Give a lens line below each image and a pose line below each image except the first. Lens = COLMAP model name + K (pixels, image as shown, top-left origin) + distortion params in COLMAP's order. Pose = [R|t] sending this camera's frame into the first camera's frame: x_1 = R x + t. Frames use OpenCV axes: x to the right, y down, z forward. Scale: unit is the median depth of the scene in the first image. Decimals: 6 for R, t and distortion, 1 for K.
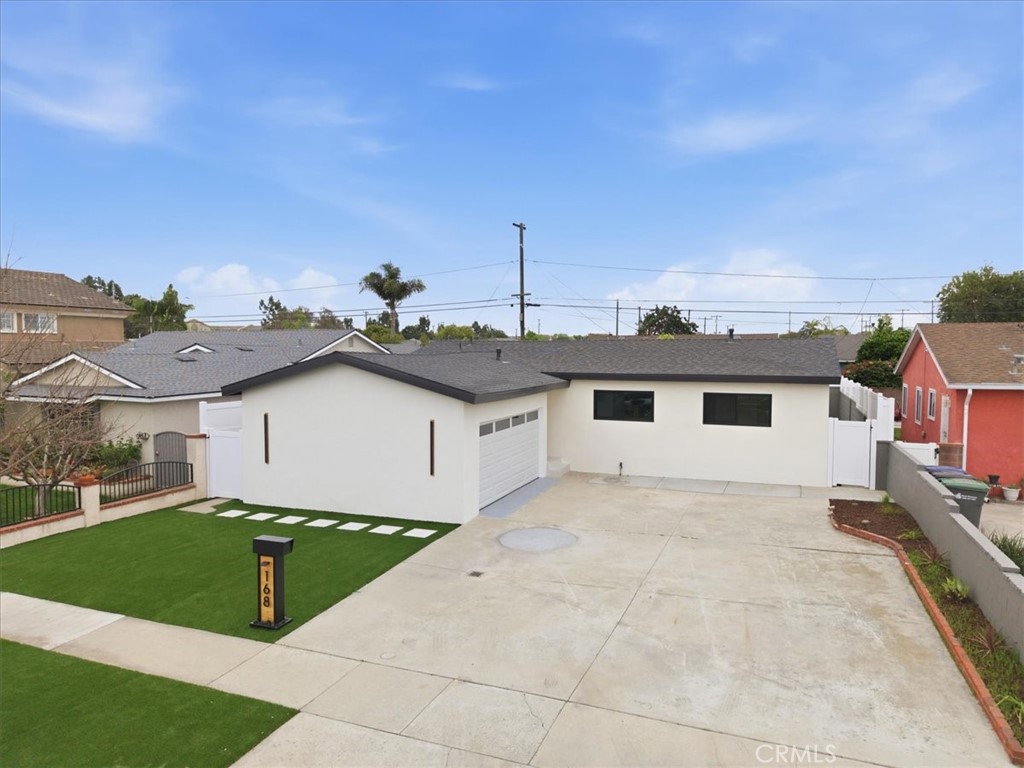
lens RADIAL K [[694.7, 0, 510.8], [0, 694.7, 379.8], [0, 0, 1]] dist [0.017125, -0.011238]
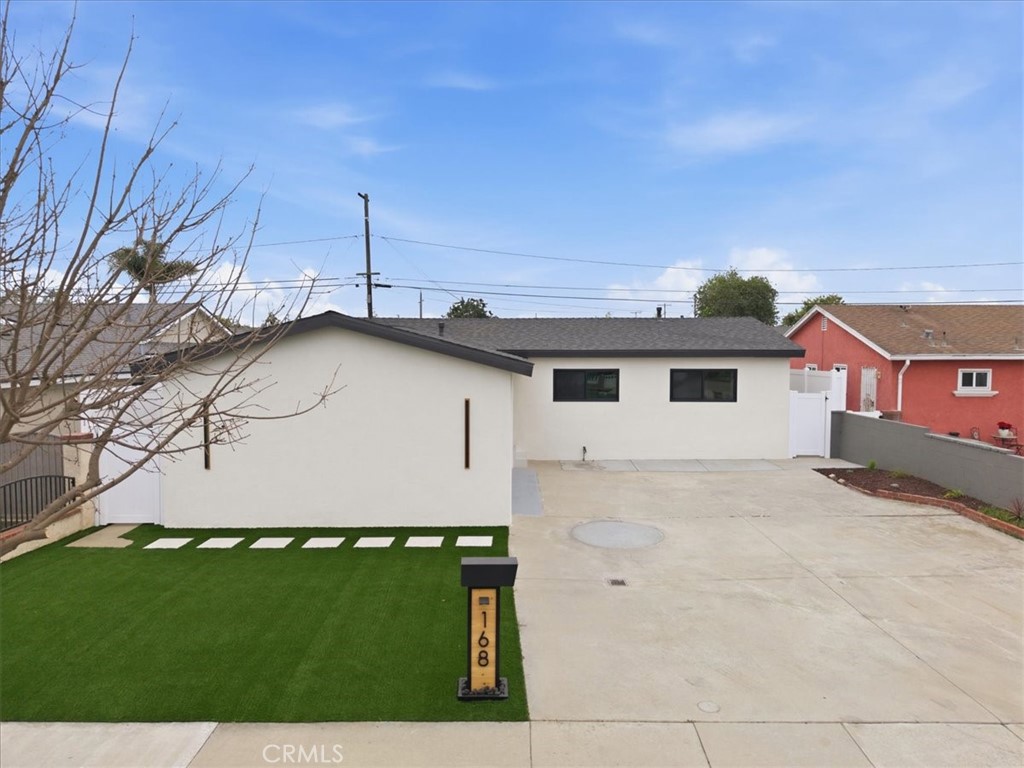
lens RADIAL K [[694.7, 0, 514.7], [0, 694.7, 391.7], [0, 0, 1]] dist [0.017125, -0.011238]
pose [[0.929540, -0.022530, 0.368033, -0.327925], [0.016751, 0.999681, 0.018890, 0.033645], [-0.368341, -0.011394, 0.929621, 0.228319]]
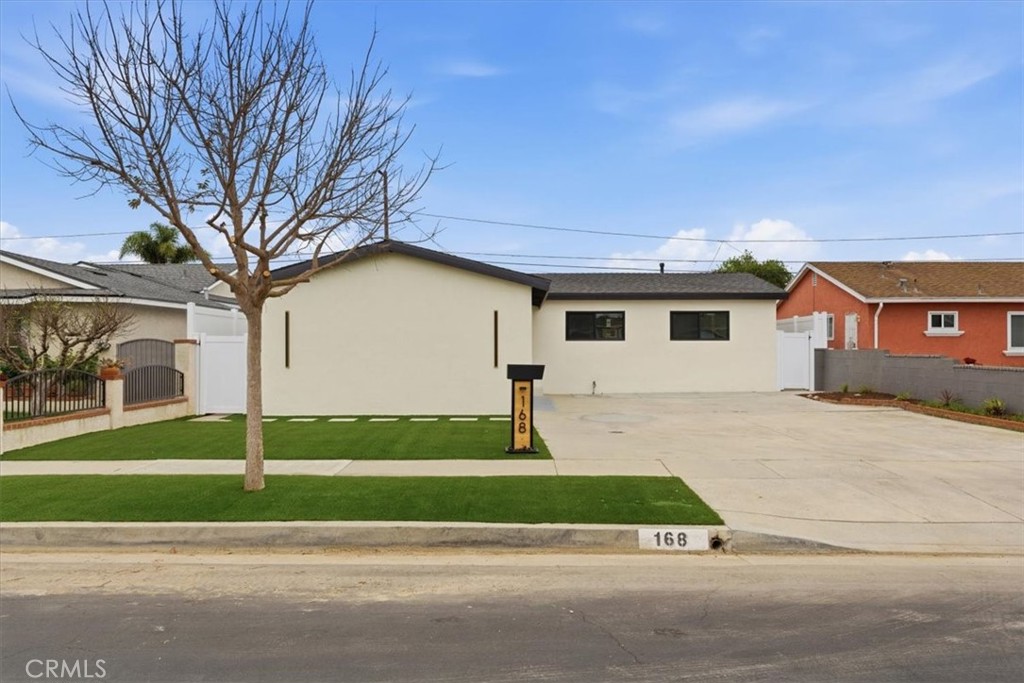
lens RADIAL K [[755.8, 0, 512.3], [0, 755.8, 346.4], [0, 0, 1]] dist [-0.000140, 0.003509]
pose [[0.934419, -0.000342, 0.356175, -0.438604], [0.019255, 0.998586, -0.049556, 0.150641], [-0.355654, 0.053164, 0.933104, 0.000451]]
